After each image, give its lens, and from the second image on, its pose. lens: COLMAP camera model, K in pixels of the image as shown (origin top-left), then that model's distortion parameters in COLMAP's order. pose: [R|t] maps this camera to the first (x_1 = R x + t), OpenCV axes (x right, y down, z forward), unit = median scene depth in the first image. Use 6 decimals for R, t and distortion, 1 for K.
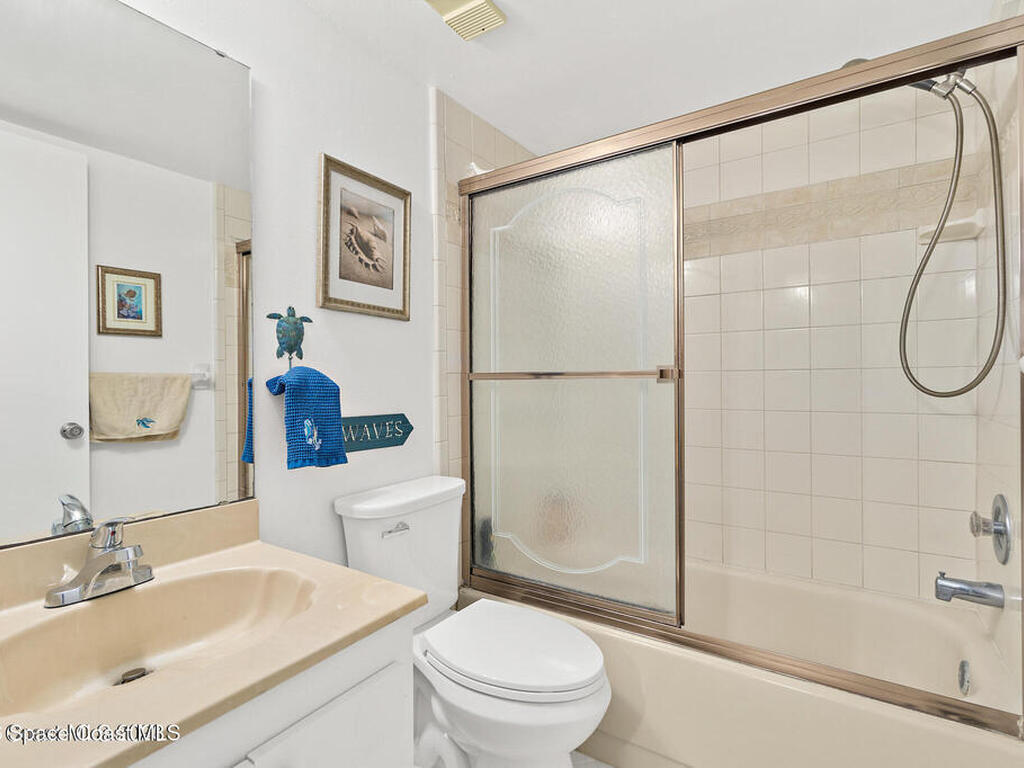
lens RADIAL K [[499.8, 0, 503.8], [0, 499.8, 393.2], [0, 0, 1]] dist [-0.001693, 0.000183]
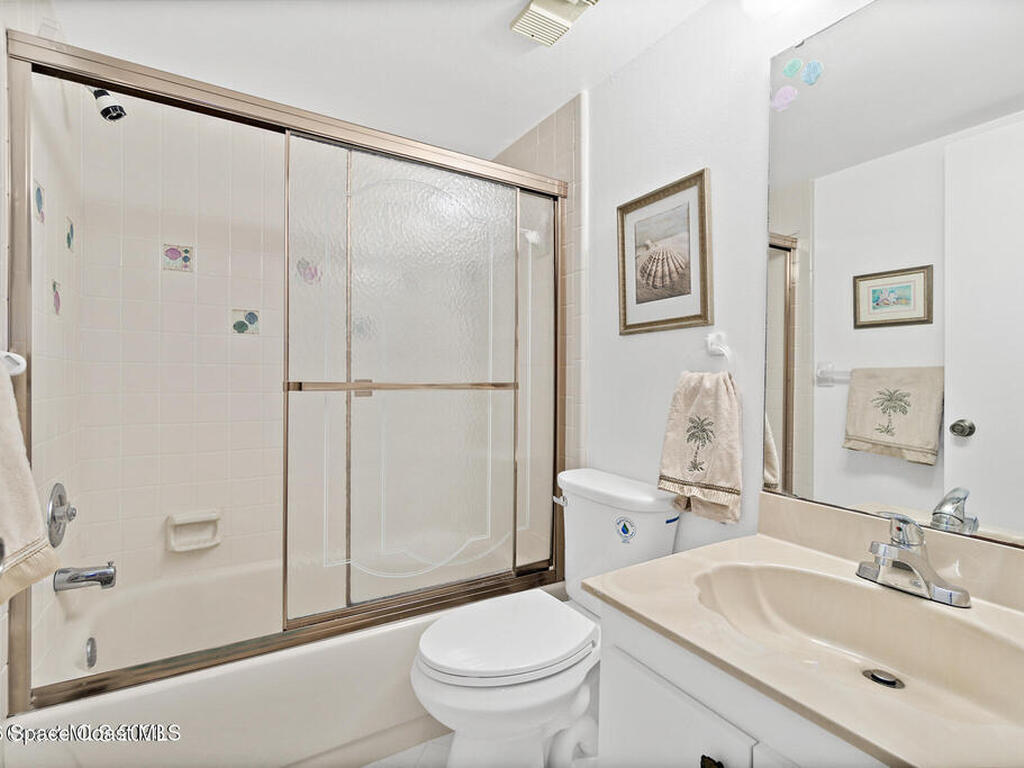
lens RADIAL K [[499.8, 0, 508.0], [0, 499.8, 374.4], [0, 0, 1]] dist [-0.001693, 0.000183]
pose [[-0.456841, 0.006009, -0.889528, 0.699647], [0.004353, 0.999980, 0.004520, -0.069809], [0.889538, -0.001807, -0.456858, 1.103235]]
